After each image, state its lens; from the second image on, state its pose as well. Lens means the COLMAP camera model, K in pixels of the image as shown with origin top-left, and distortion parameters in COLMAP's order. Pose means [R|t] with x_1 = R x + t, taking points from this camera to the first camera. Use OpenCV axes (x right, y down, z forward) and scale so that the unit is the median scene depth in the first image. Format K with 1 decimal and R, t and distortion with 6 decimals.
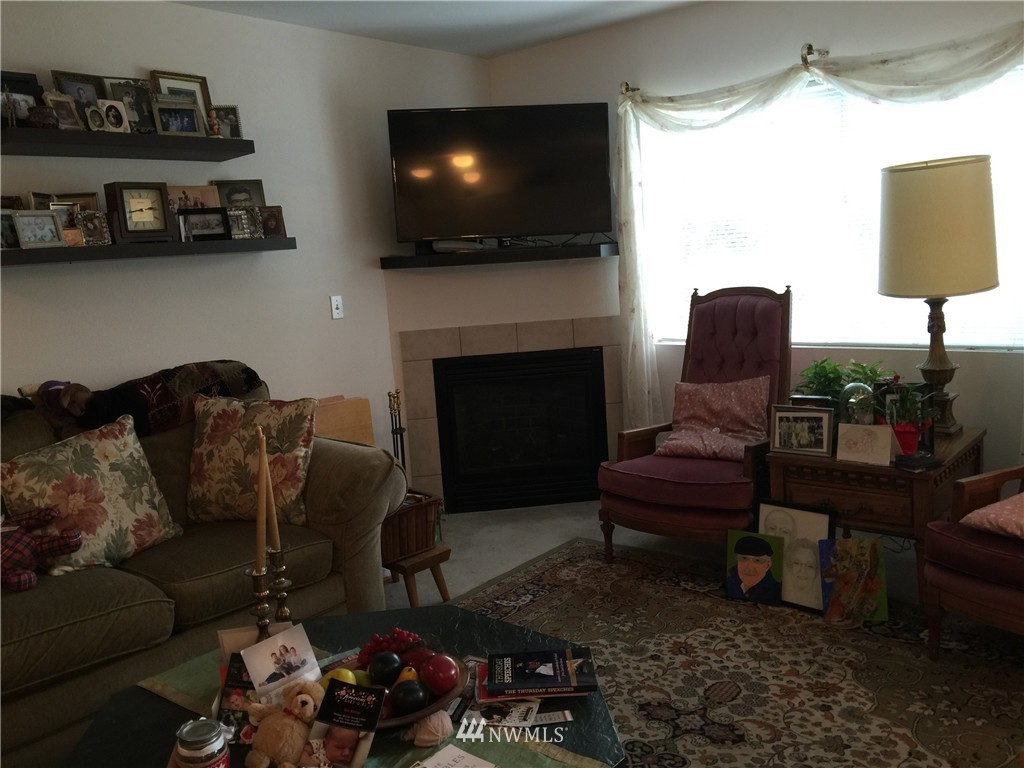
lens RADIAL K [[874.8, 0, 510.0], [0, 874.8, 381.2], [0, 0, 1]] dist [0.060778, -0.068682]
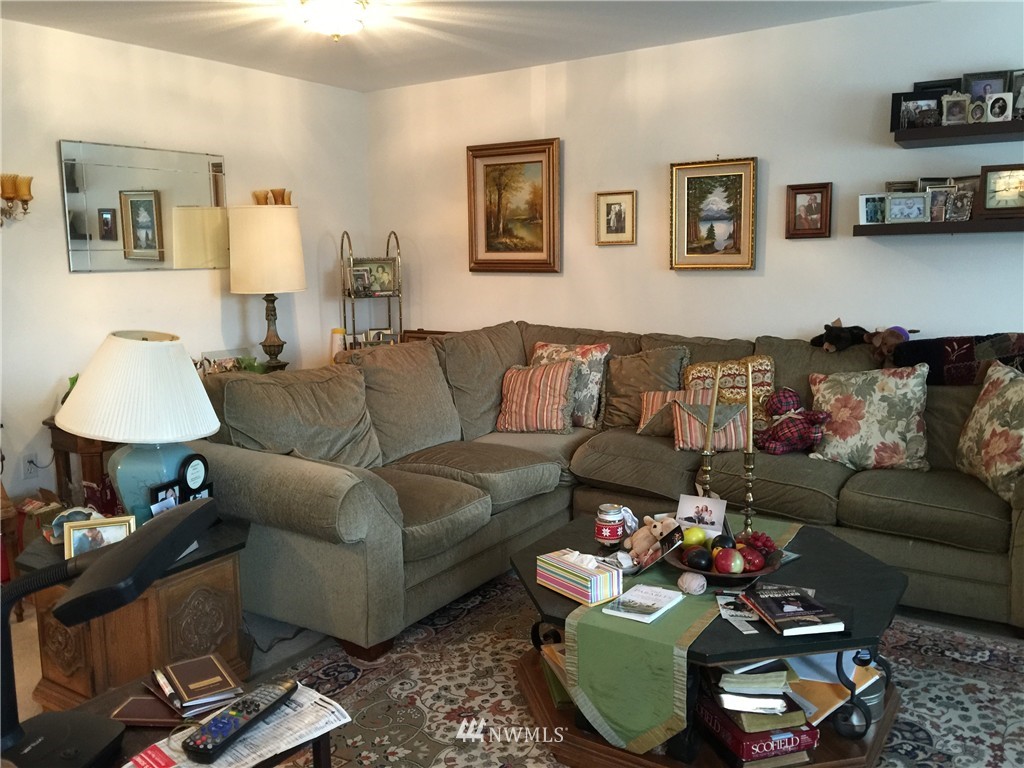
lens RADIAL K [[874.8, 0, 508.9], [0, 874.8, 384.6], [0, 0, 1]] dist [0.060778, -0.068682]
pose [[0.118329, 0.211661, -0.970154, 0.703603], [-0.146345, 0.970066, 0.193792, -0.087955], [0.982131, 0.119046, 0.145762, 0.277310]]
